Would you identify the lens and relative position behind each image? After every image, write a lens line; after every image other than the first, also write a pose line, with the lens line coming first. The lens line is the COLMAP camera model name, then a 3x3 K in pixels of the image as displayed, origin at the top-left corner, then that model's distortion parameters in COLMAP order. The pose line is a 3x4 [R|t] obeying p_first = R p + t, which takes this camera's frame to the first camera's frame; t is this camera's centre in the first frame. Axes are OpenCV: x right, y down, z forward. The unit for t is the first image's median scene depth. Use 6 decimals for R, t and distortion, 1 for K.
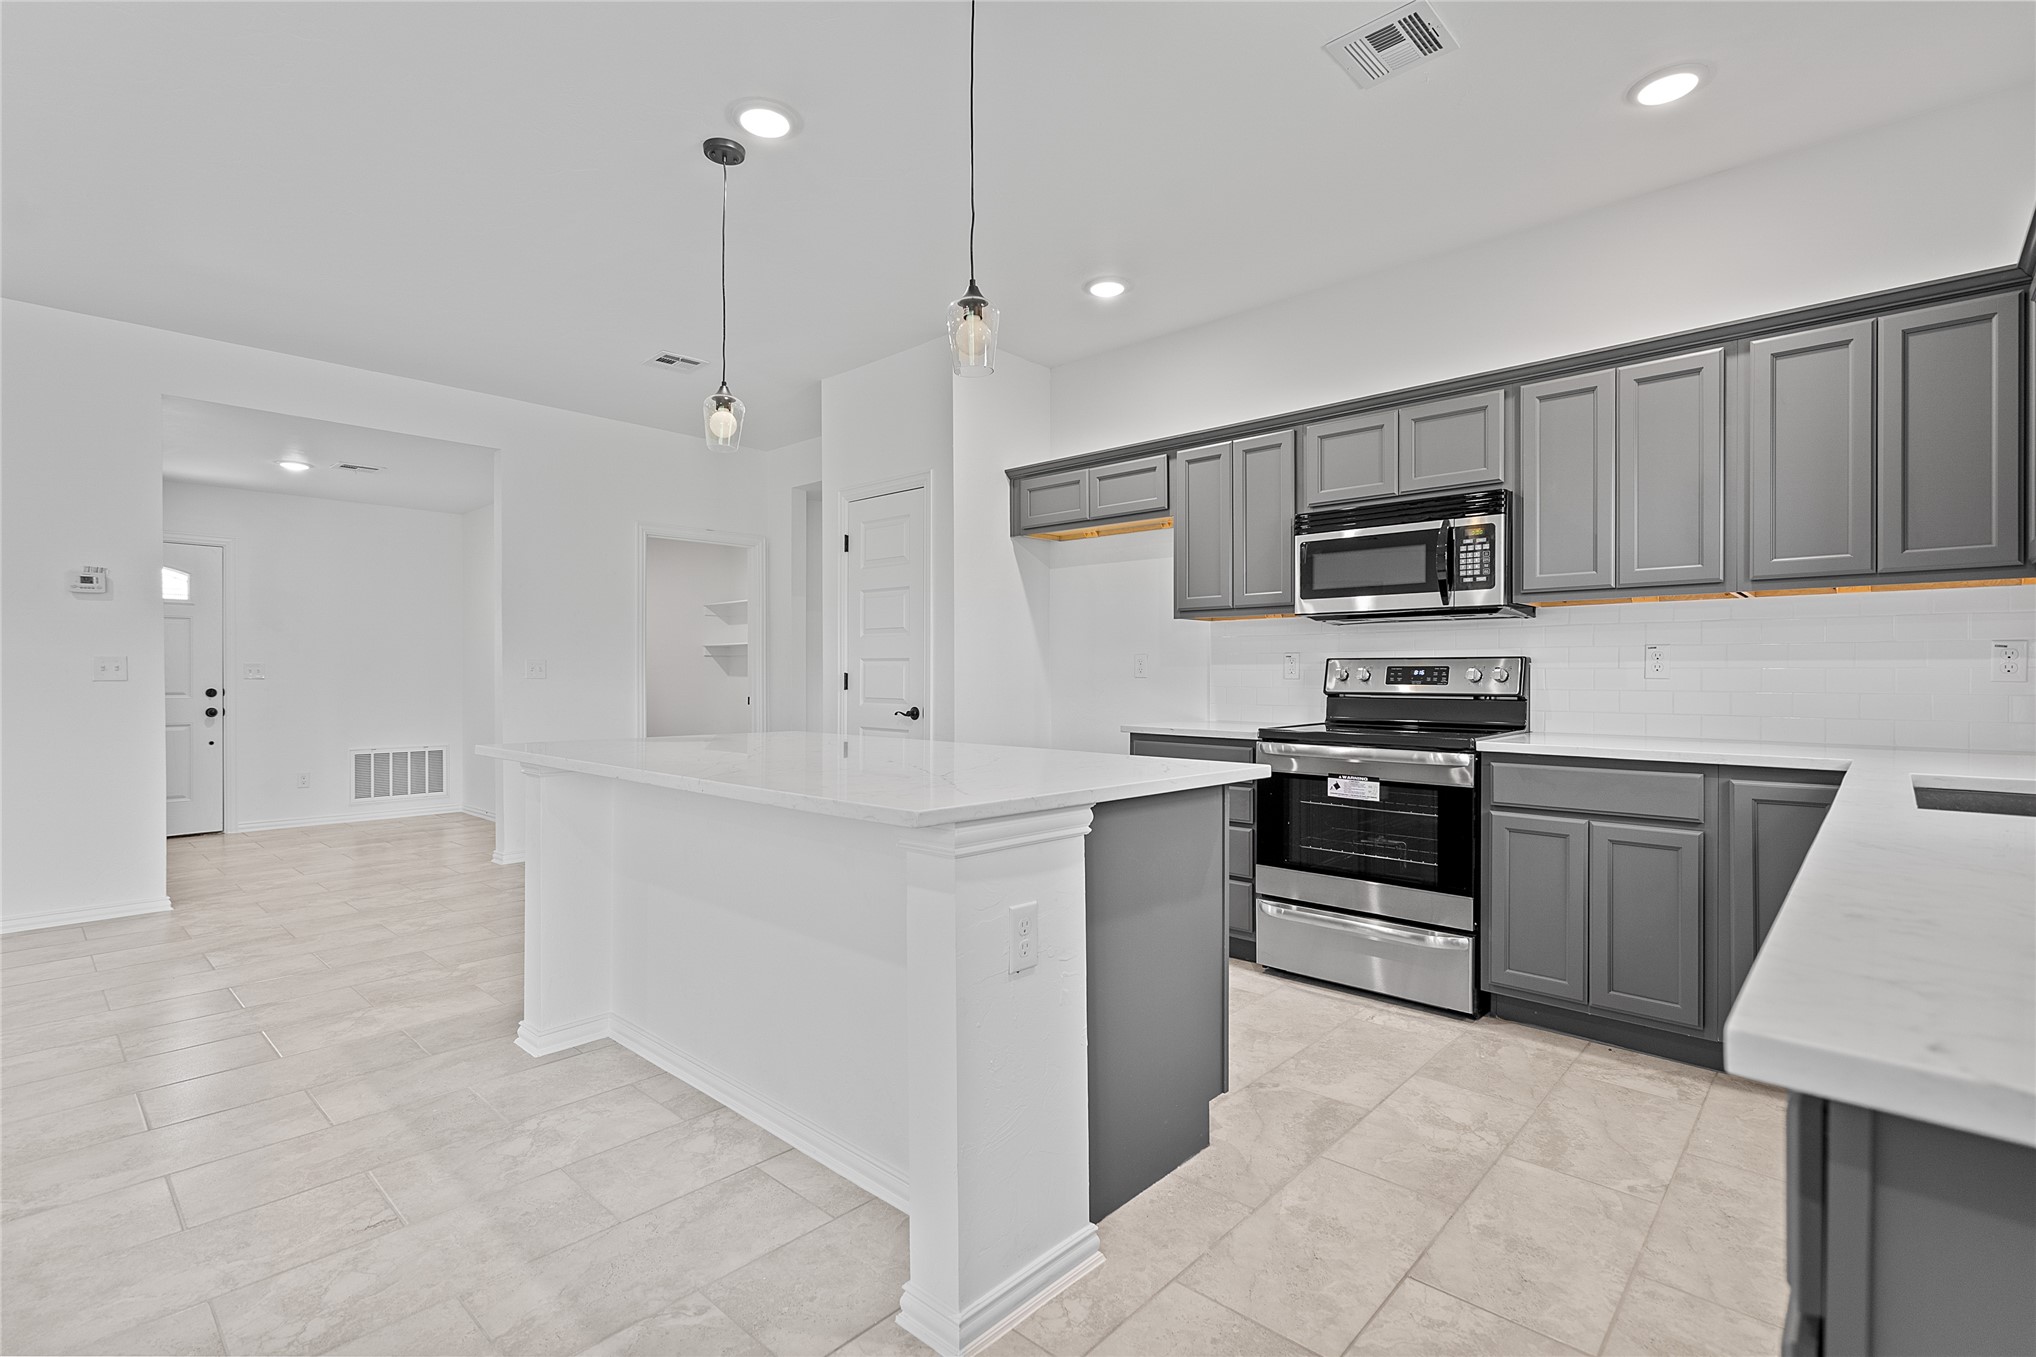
lens RADIAL K [[940.9, 0, 1024.9], [0, 940.9, 676.1], [0, 0, 1]] dist [-0.000416, 0.001678]
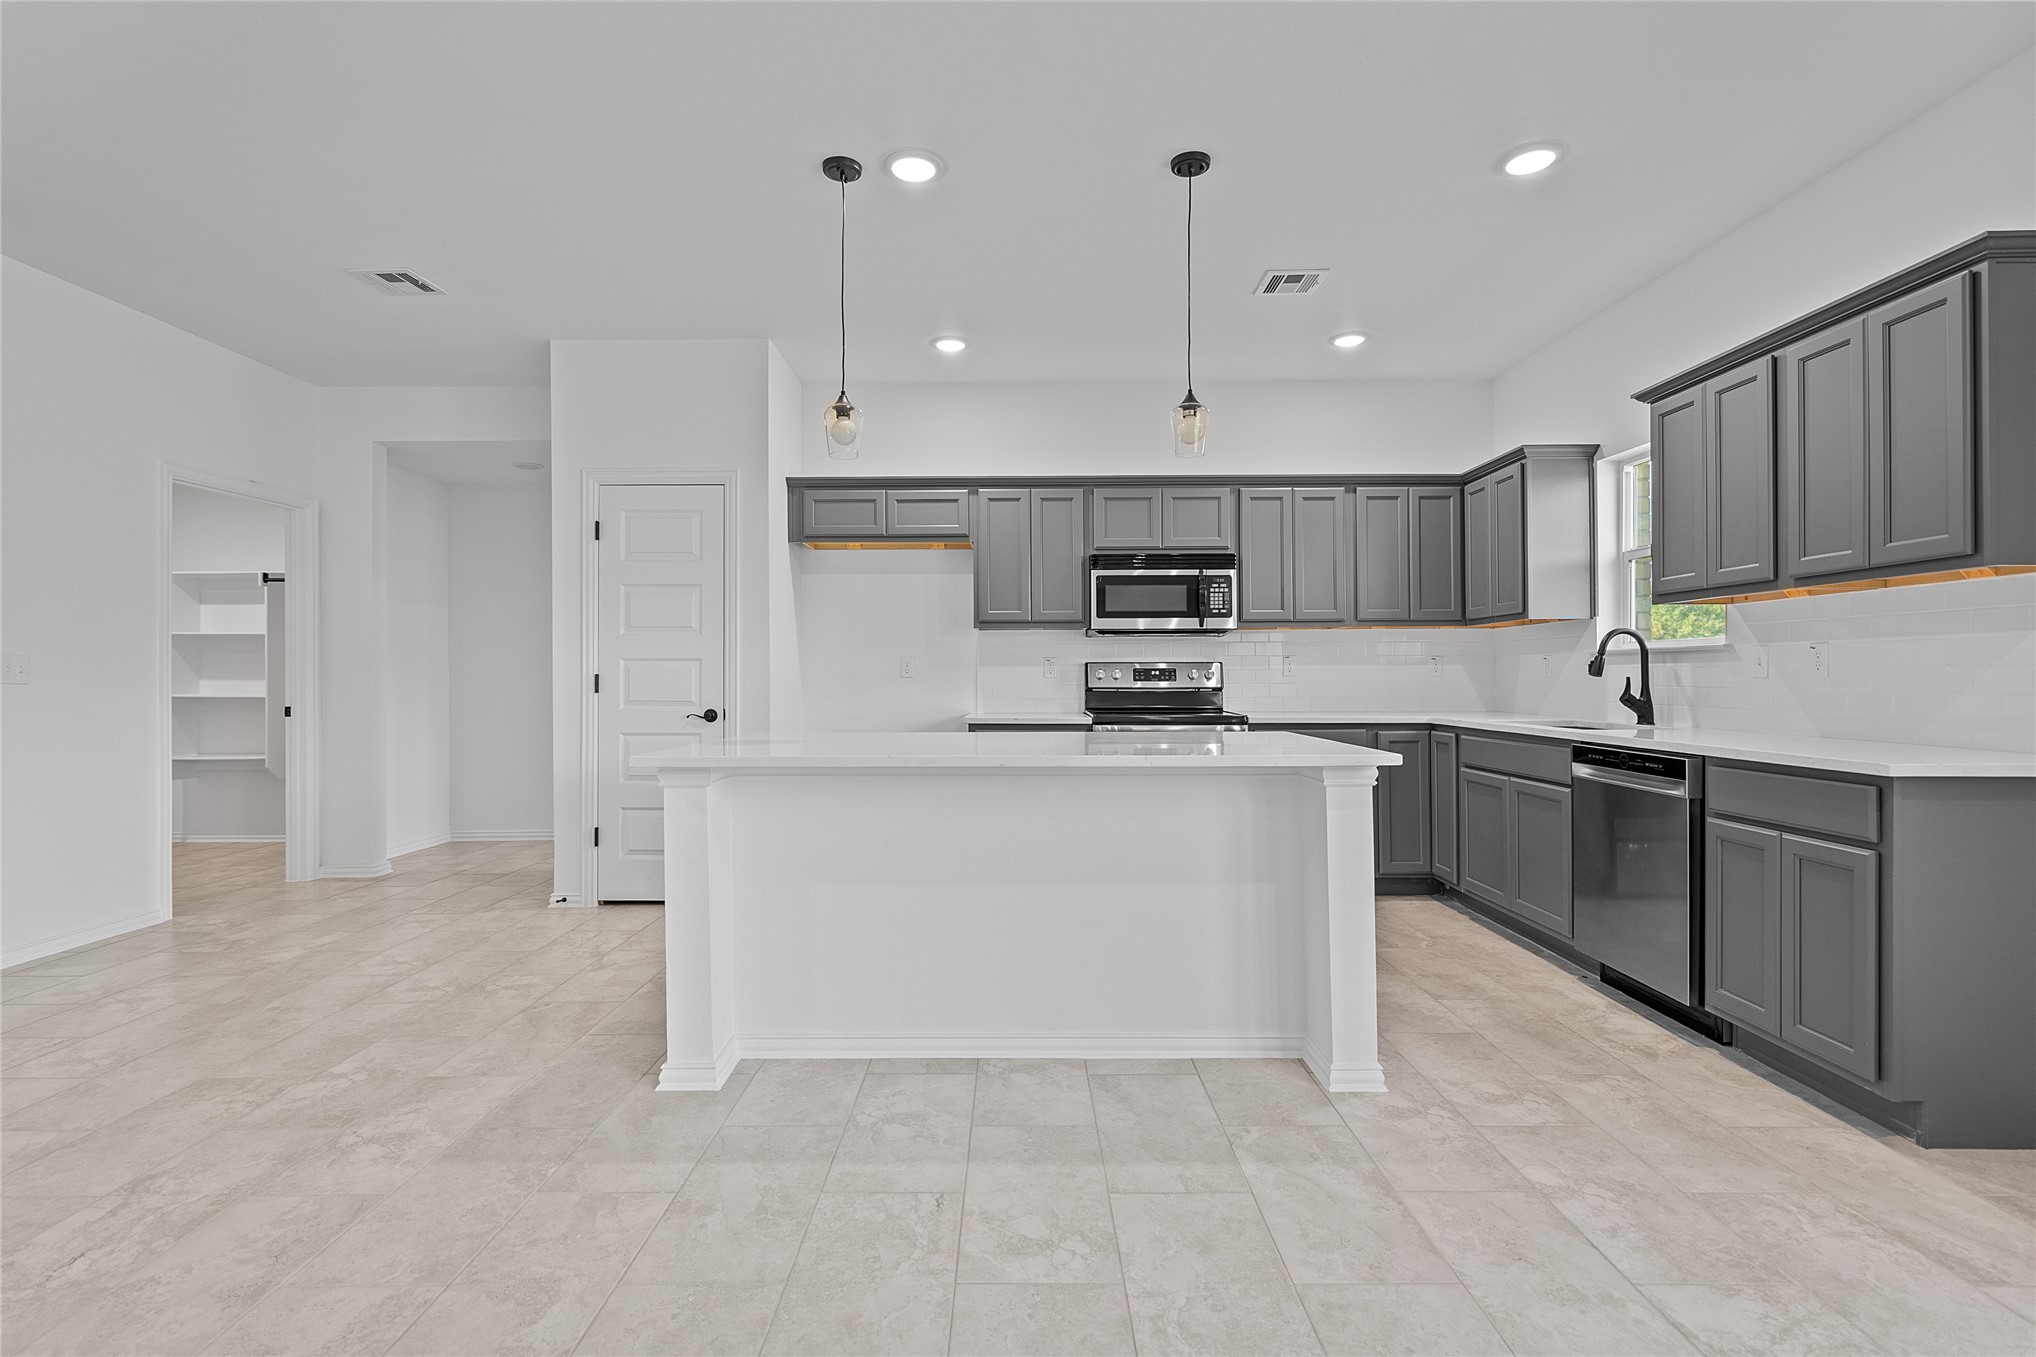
lens RADIAL K [[940.9, 0, 1018.6], [0, 940.9, 669.4], [0, 0, 1]] dist [-0.000416, 0.001678]
pose [[0.739534, 0.001489, 0.673118, -0.747273], [0.004559, 0.999964, -0.007221, 0.000532], [-0.673104, 0.008409, 0.739500, 0.094184]]
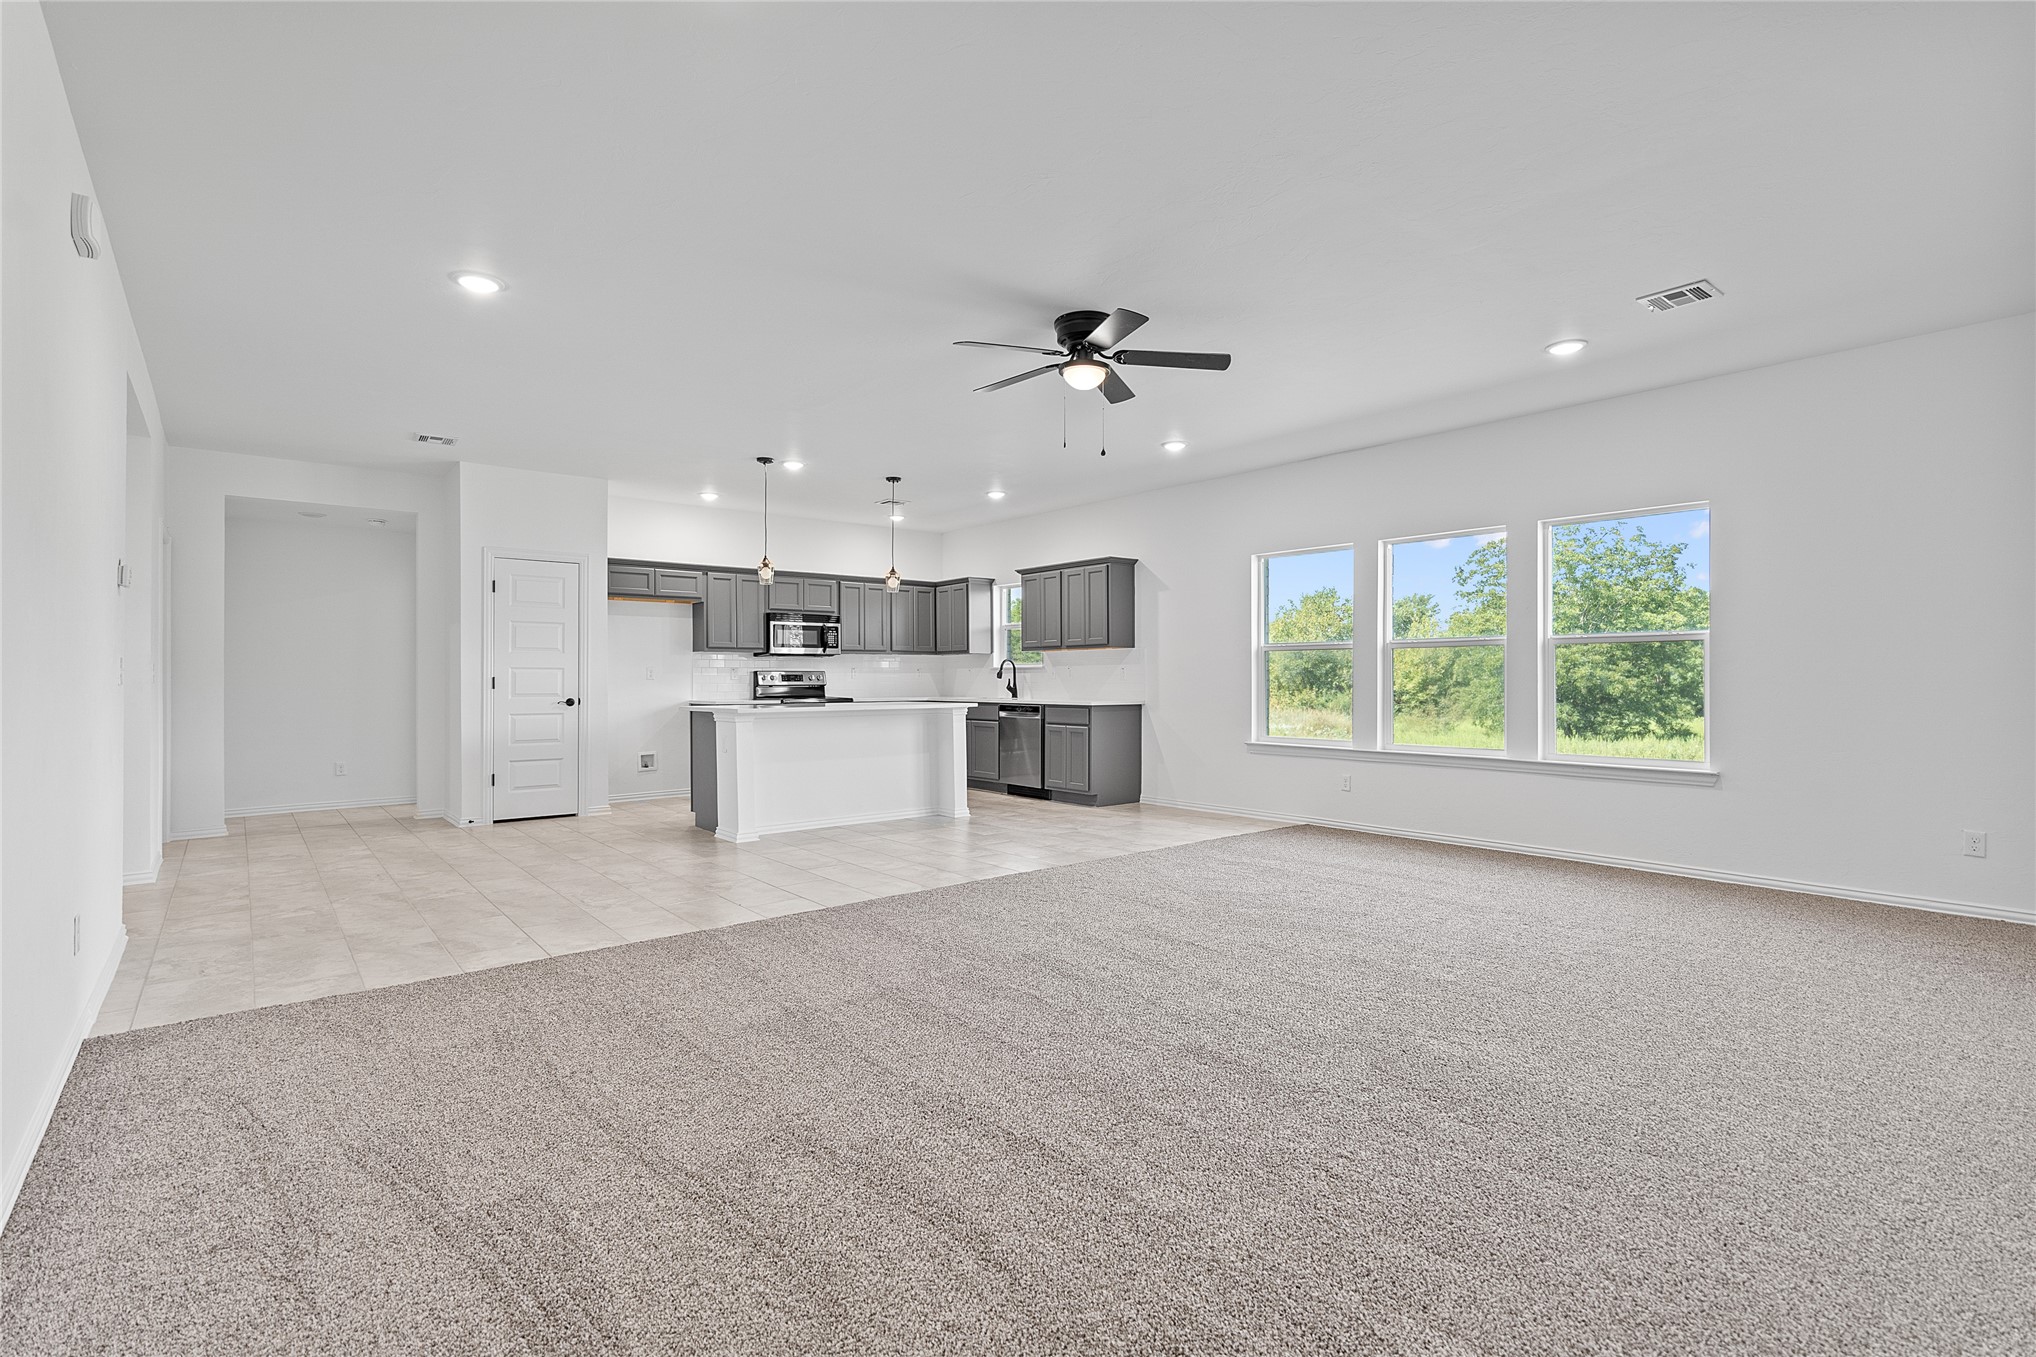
lens RADIAL K [[940.9, 0, 1019.1], [0, 940.9, 679.2], [0, 0, 1]] dist [-0.000416, 0.001678]
pose [[0.135678, -0.001828, 0.990751, -2.244457], [0.004309, 0.999990, 0.001255, 0.002605], [-0.990744, 0.004099, 0.135684, 0.027509]]
